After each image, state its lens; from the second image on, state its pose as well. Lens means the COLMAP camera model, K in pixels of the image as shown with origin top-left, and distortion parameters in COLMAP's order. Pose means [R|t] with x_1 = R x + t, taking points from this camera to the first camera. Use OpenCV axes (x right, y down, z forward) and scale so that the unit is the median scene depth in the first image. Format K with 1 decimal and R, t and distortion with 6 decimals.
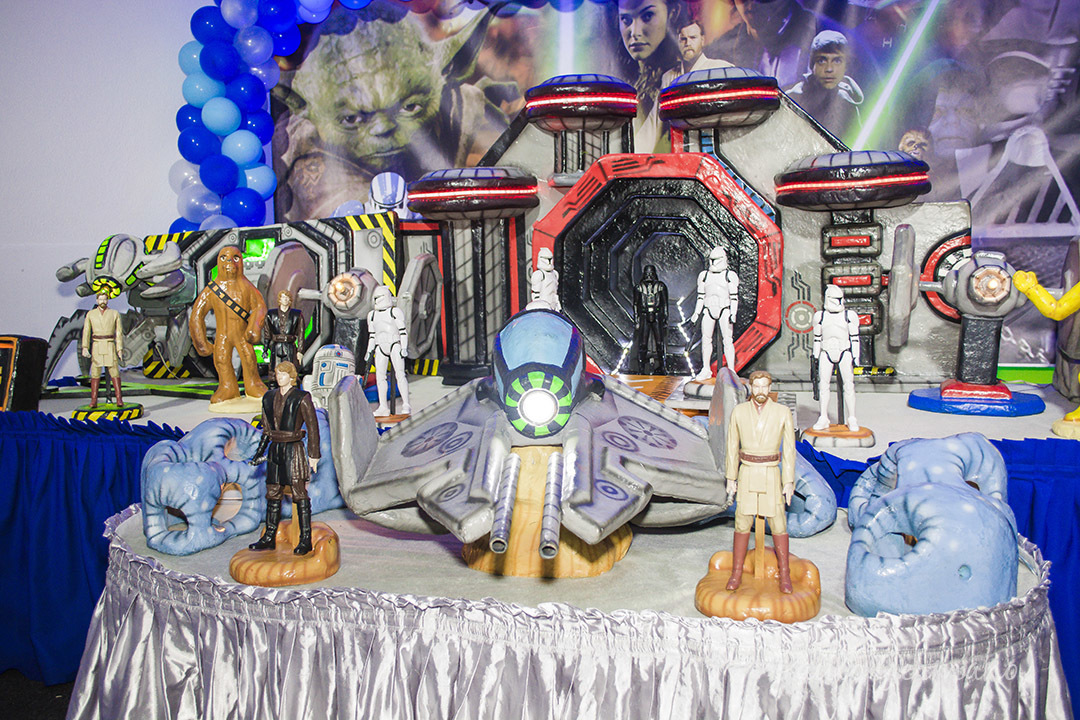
lens RADIAL K [[1001.3, 0, 540.0], [0, 1001.3, 360.0], [0, 0, 1]] dist [-0.063576, 0.012060]
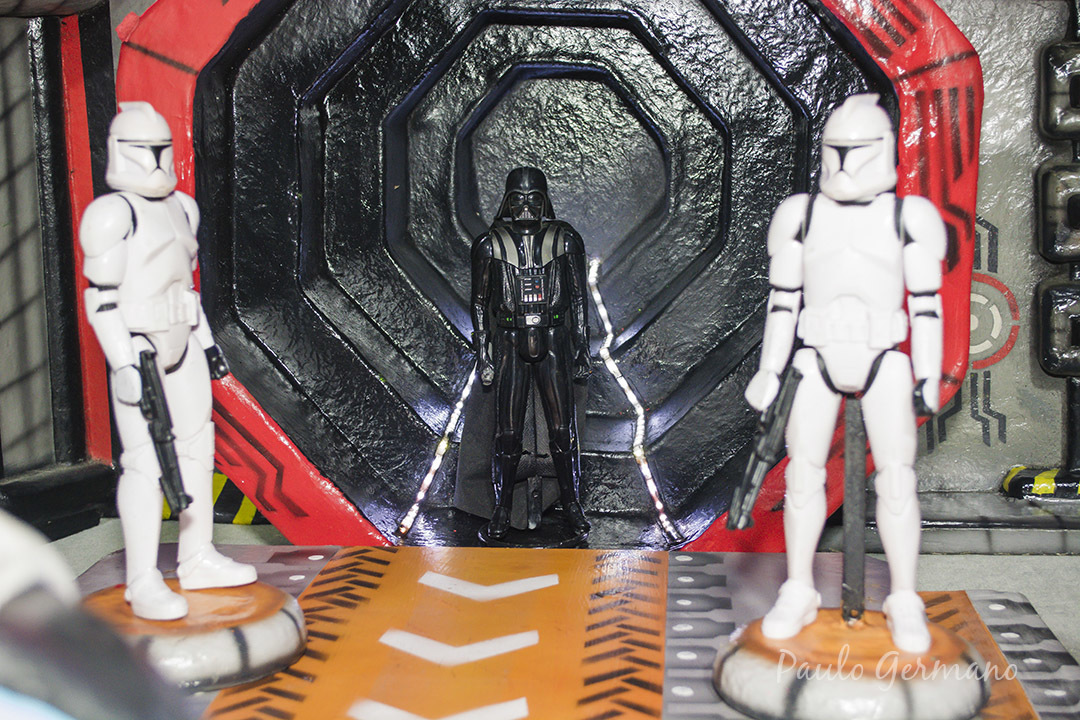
lens RADIAL K [[1645.1, 0, 540.0], [0, 1645.1, 360.0], [0, 0, 1]] dist [0.013733, 0.024886]
pose [[0.983108, -0.025731, 0.181207, 0.021567], [0.020417, 0.999307, 0.031131, -0.046833], [-0.181882, -0.026905, 0.982952, 0.458040]]
